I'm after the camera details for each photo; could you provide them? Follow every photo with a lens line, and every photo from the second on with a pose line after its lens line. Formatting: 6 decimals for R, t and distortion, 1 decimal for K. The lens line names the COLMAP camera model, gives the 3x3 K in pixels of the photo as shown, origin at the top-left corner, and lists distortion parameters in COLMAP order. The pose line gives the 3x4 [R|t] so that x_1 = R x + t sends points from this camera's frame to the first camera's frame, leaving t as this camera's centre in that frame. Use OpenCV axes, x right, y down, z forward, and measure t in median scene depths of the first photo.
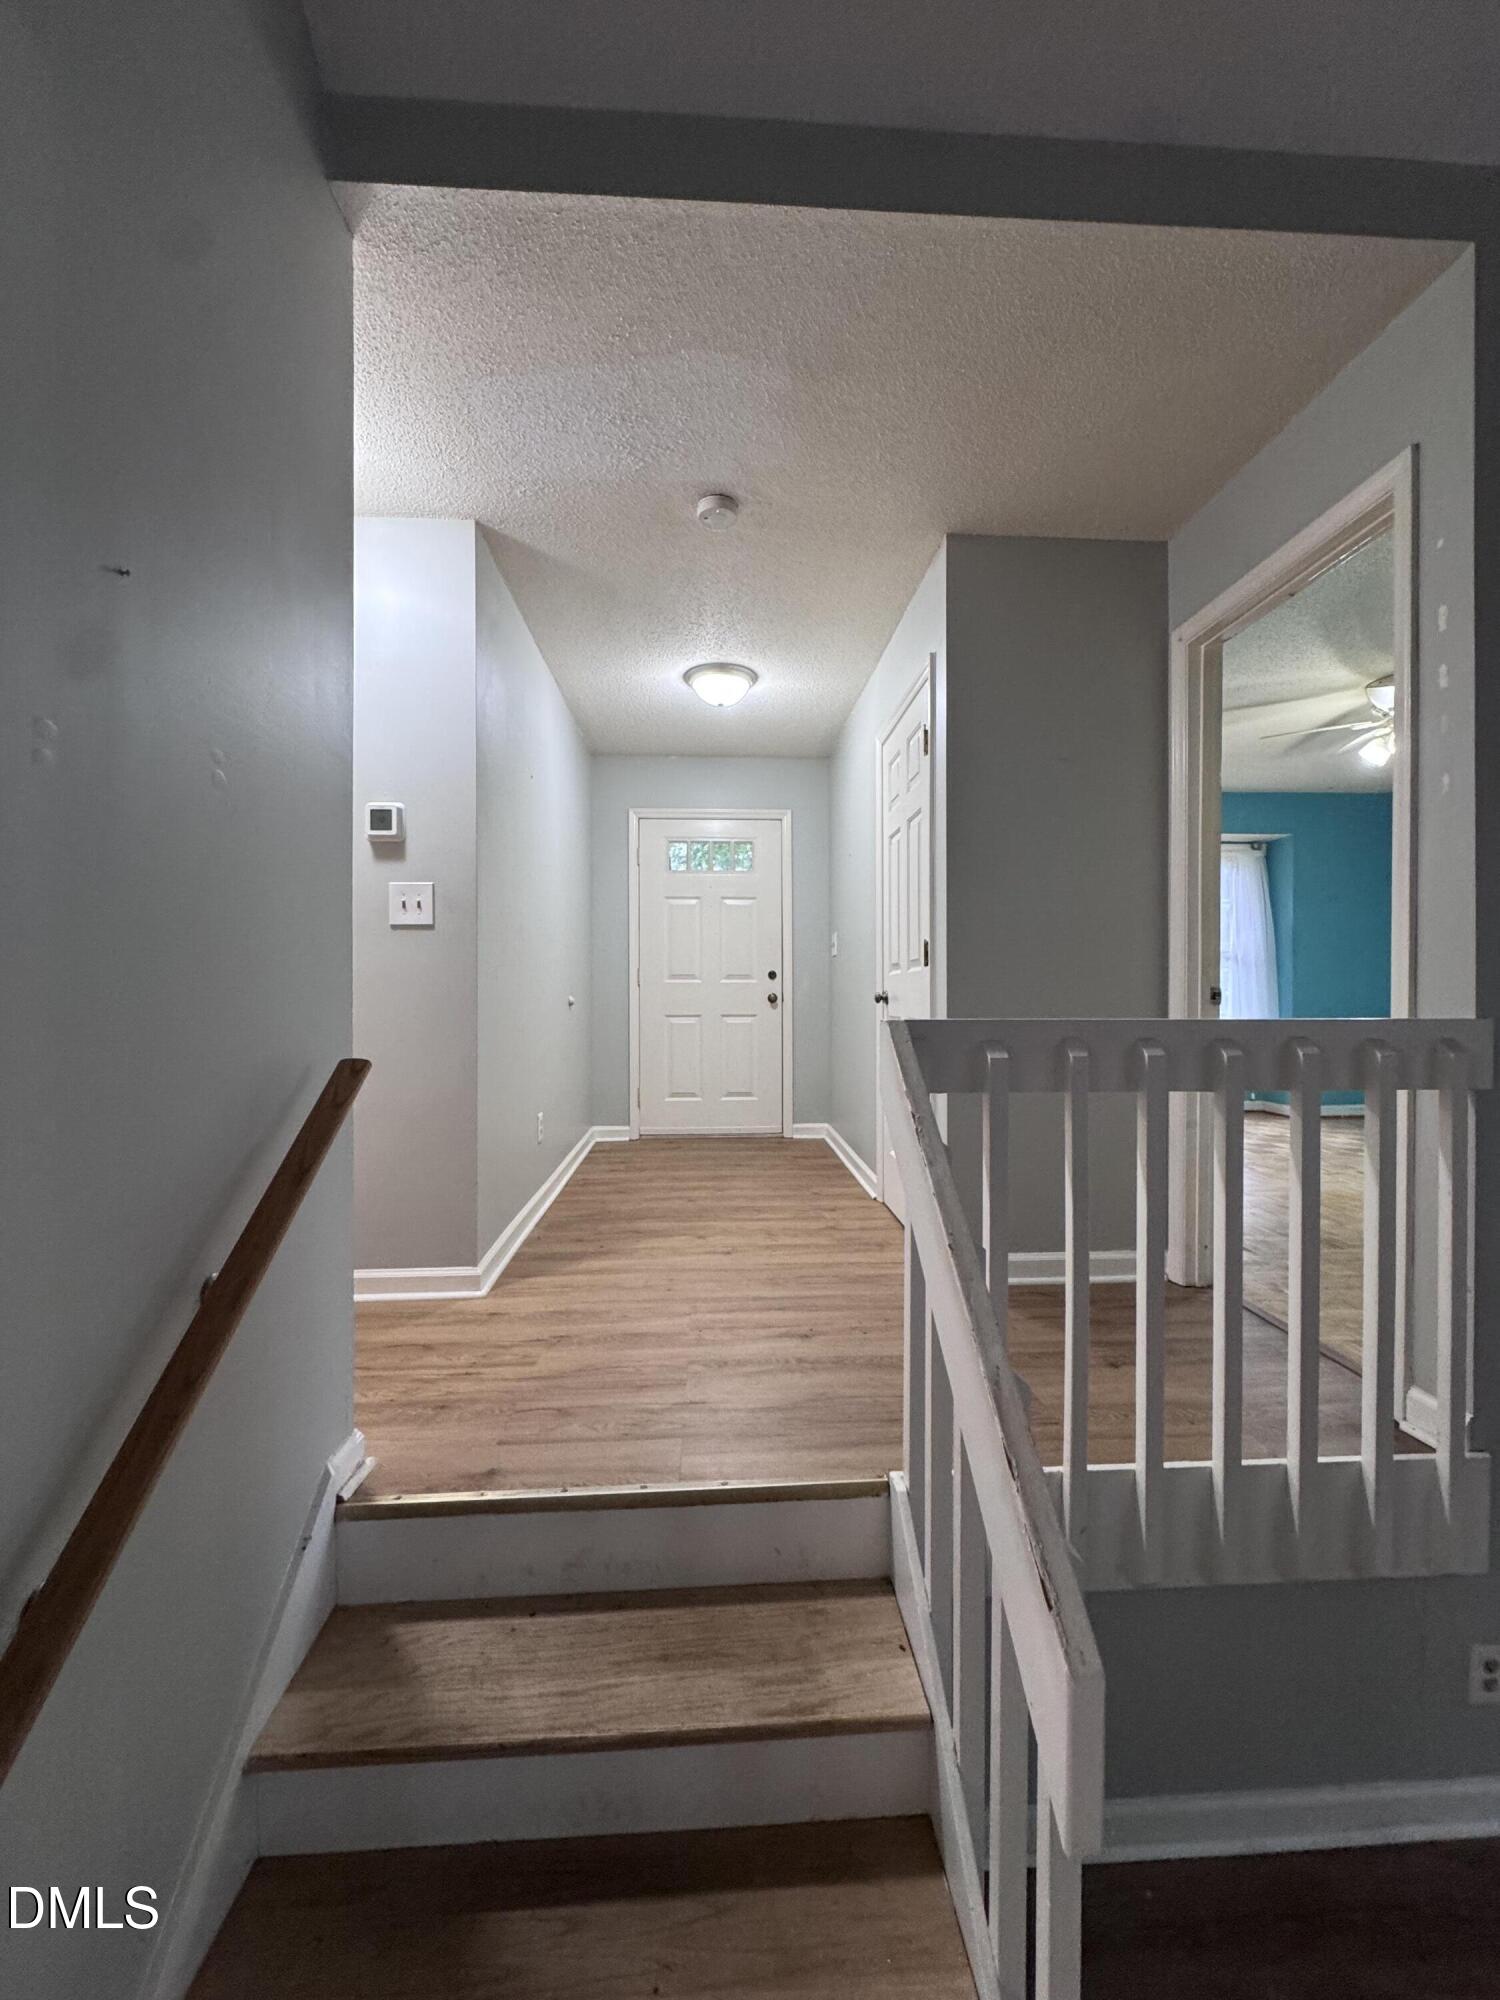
lens RADIAL K [[794.8, 0, 747.5], [0, 794.8, 1002.1], [0, 0, 1]] dist [-0.002997, -0.000074]
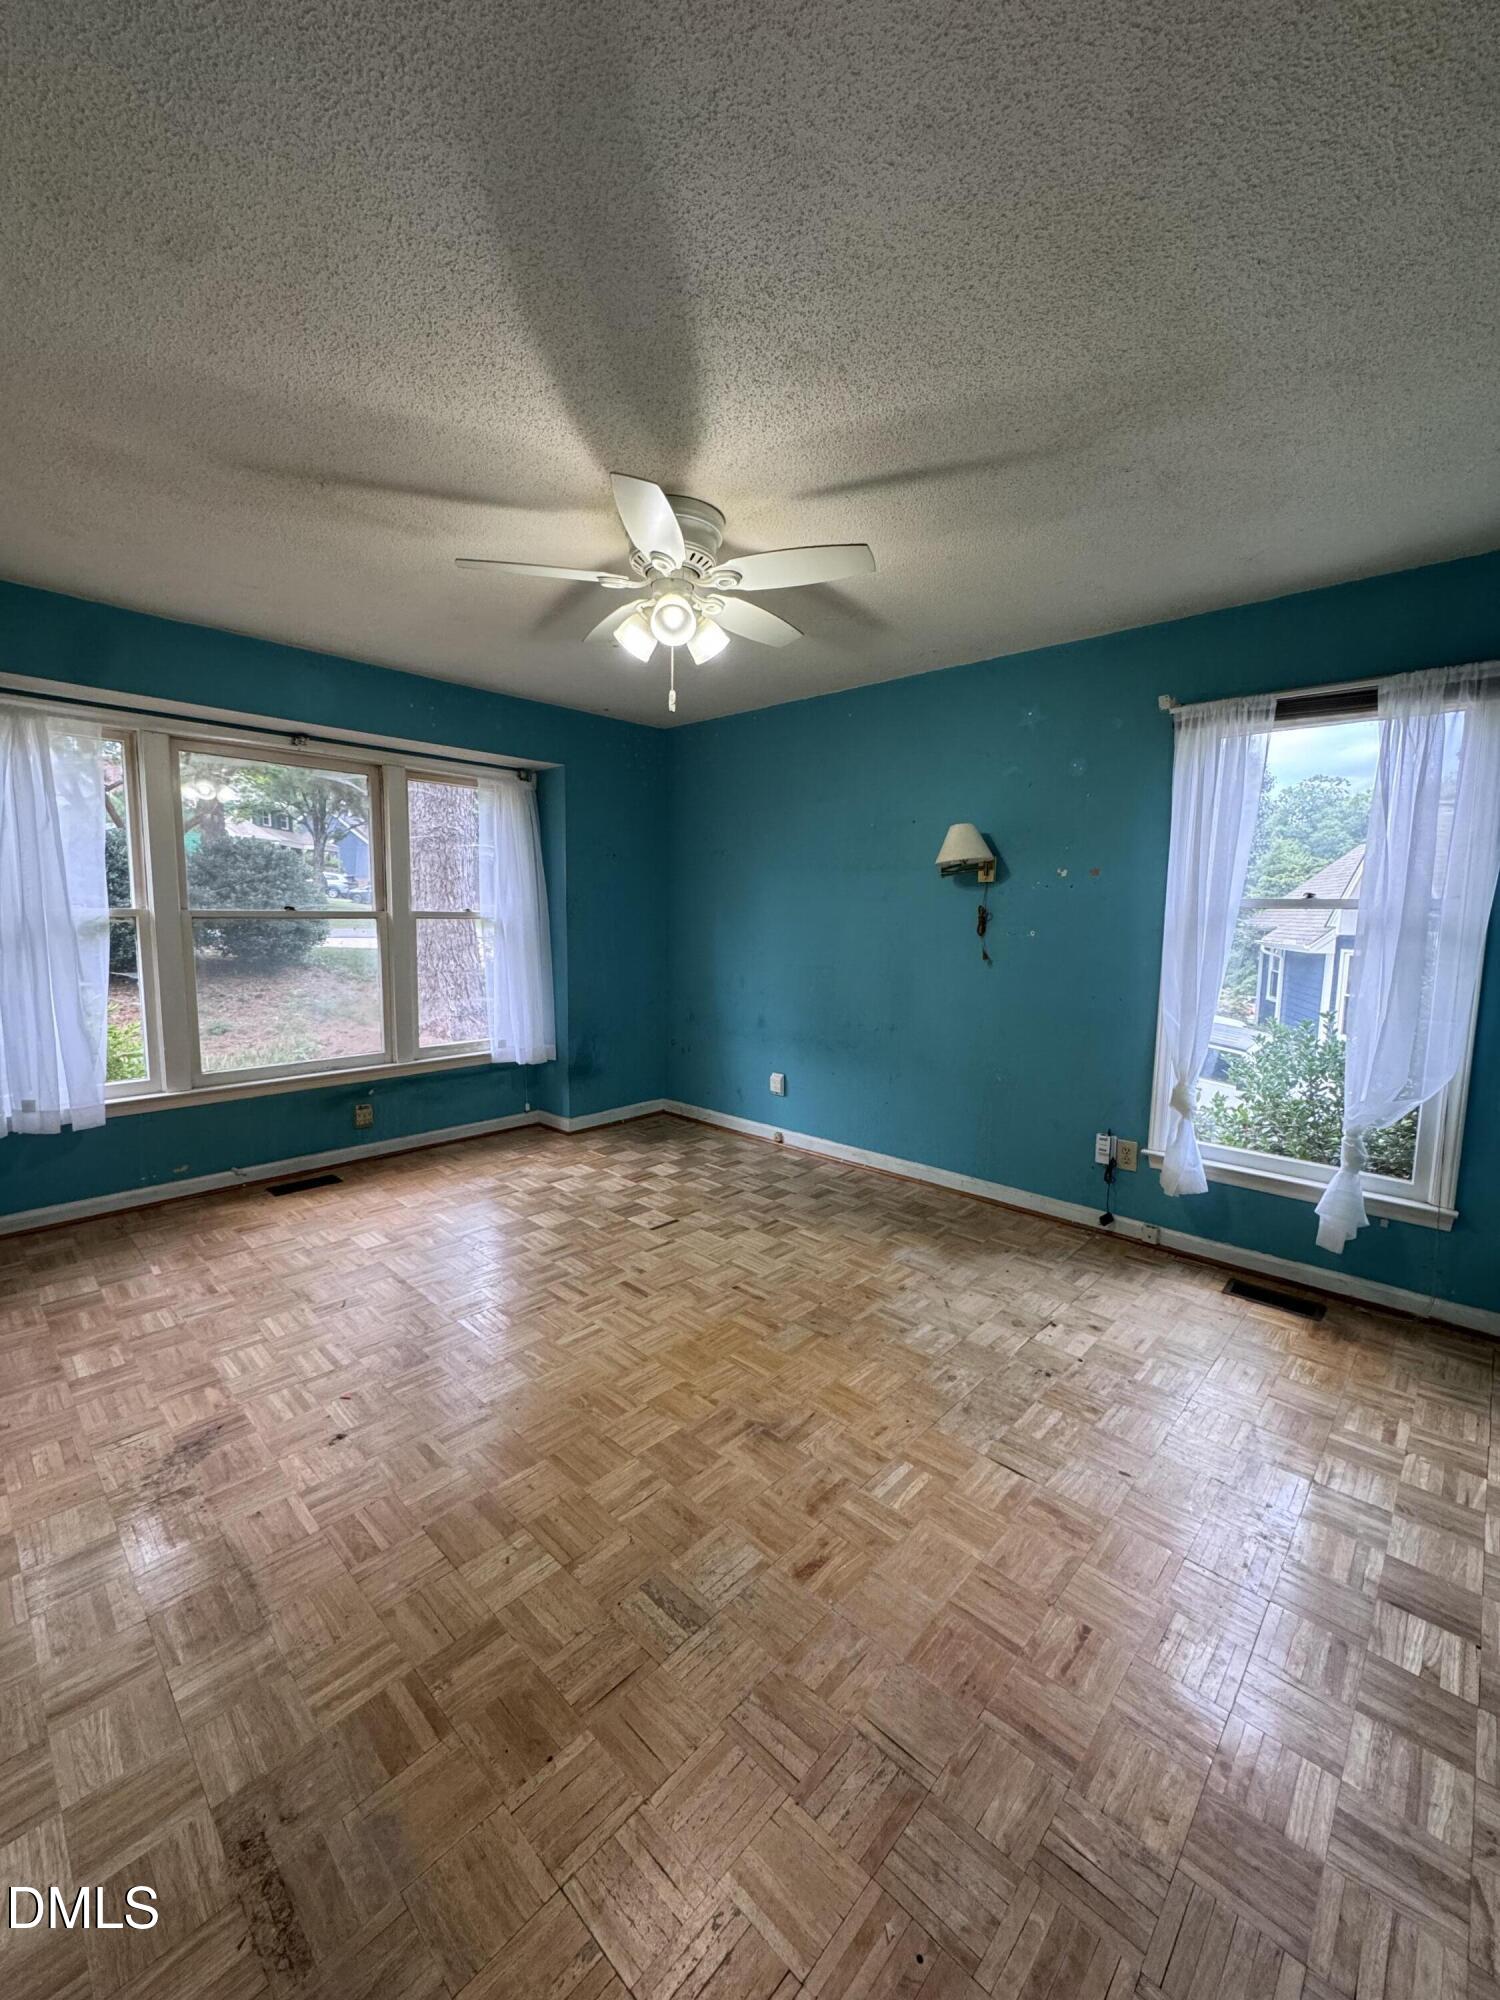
lens RADIAL K [[794.8, 0, 745.6], [0, 794.8, 998.5], [0, 0, 1]] dist [-0.002997, -0.000074]
pose [[0.716581, -0.074128, 0.693553, 0.260875], [-0.007918, 0.993408, 0.114358, -0.076386], [-0.697459, -0.087438, 0.711271, 0.311343]]
